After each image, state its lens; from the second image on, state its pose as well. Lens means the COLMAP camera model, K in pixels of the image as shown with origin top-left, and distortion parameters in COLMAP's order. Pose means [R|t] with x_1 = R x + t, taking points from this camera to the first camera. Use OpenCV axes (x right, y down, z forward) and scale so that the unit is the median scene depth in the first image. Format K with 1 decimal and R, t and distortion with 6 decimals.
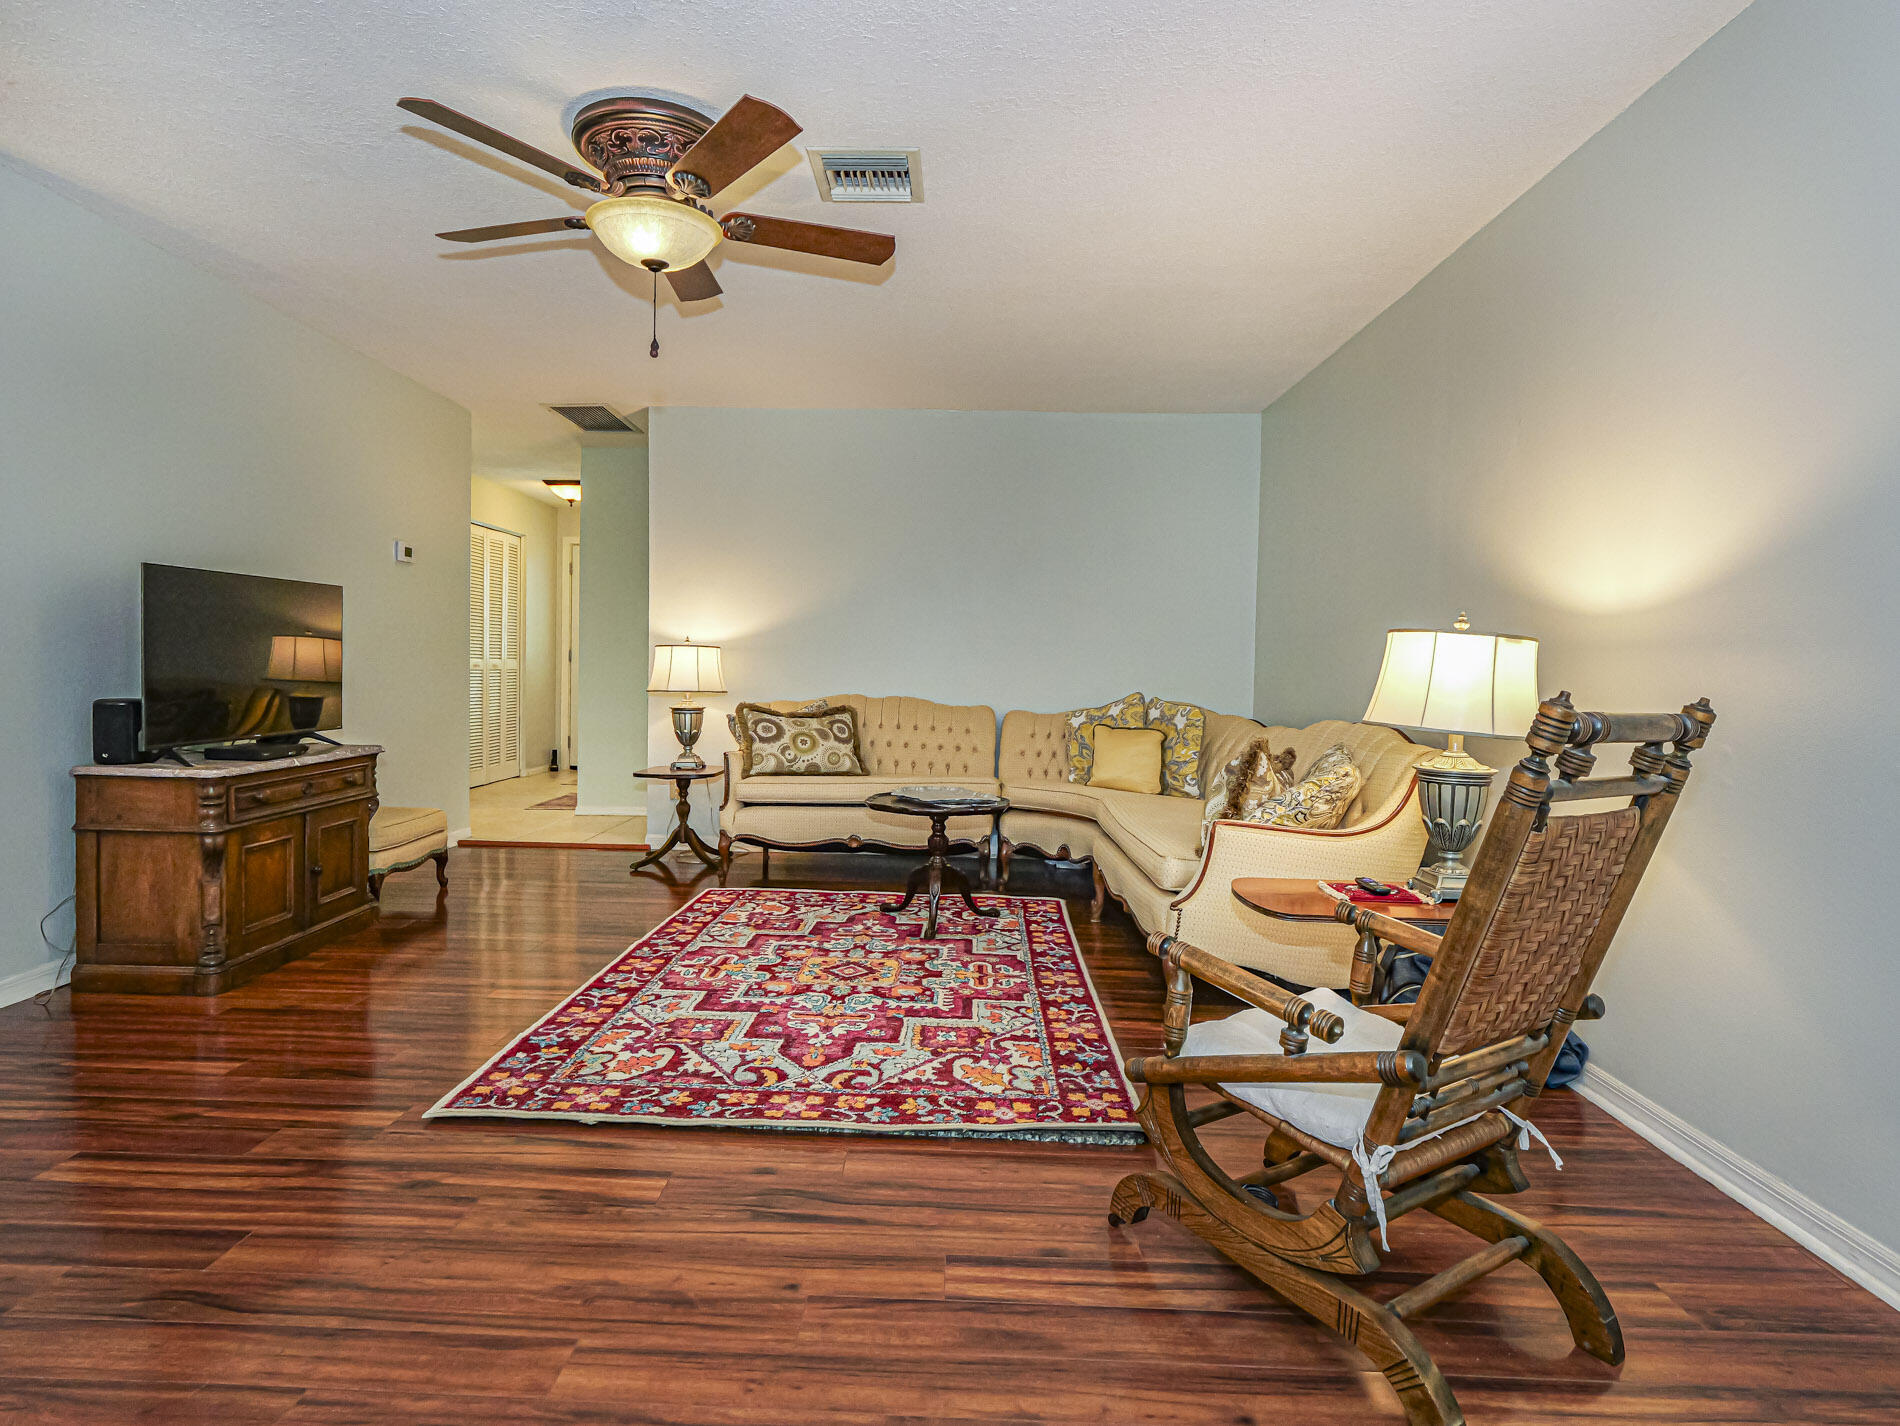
lens RADIAL K [[1021.4, 0, 949.5], [0, 1021.4, 713.3], [0, 0, 1]] dist [-0.004274, -0.000557]
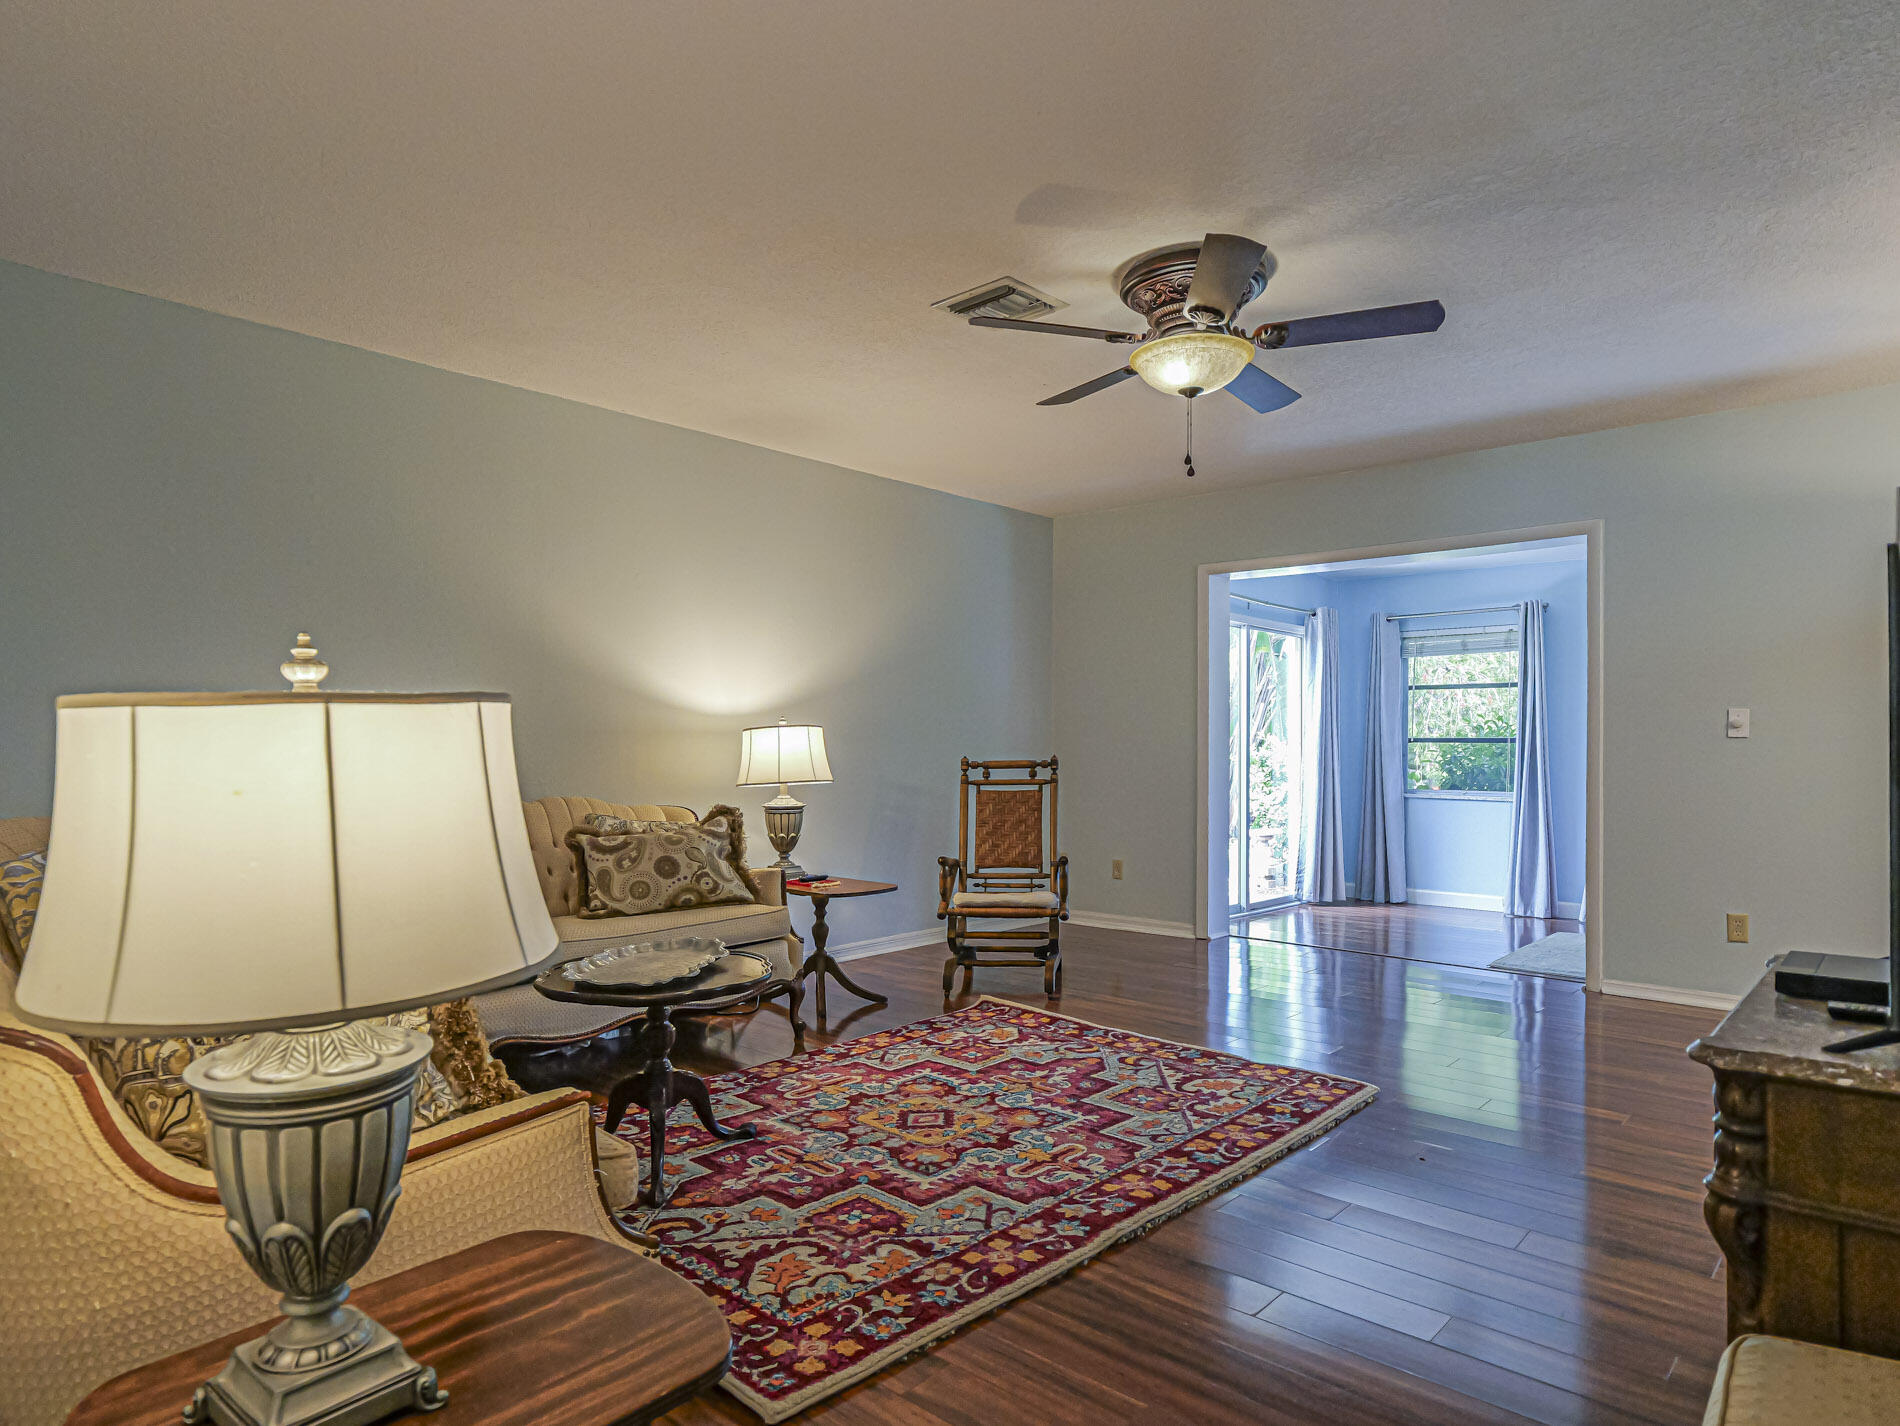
lens RADIAL K [[1141.8, 0, 955.0], [0, 1141.8, 717.1], [0, 0, 1]] dist [0.000242, 0.000363]
pose [[-0.753060, -0.009339, 0.657885, -0.863554], [0.012770, 0.999503, 0.028806, -0.123201], [-0.657828, 0.030094, -0.752567, 1.989119]]
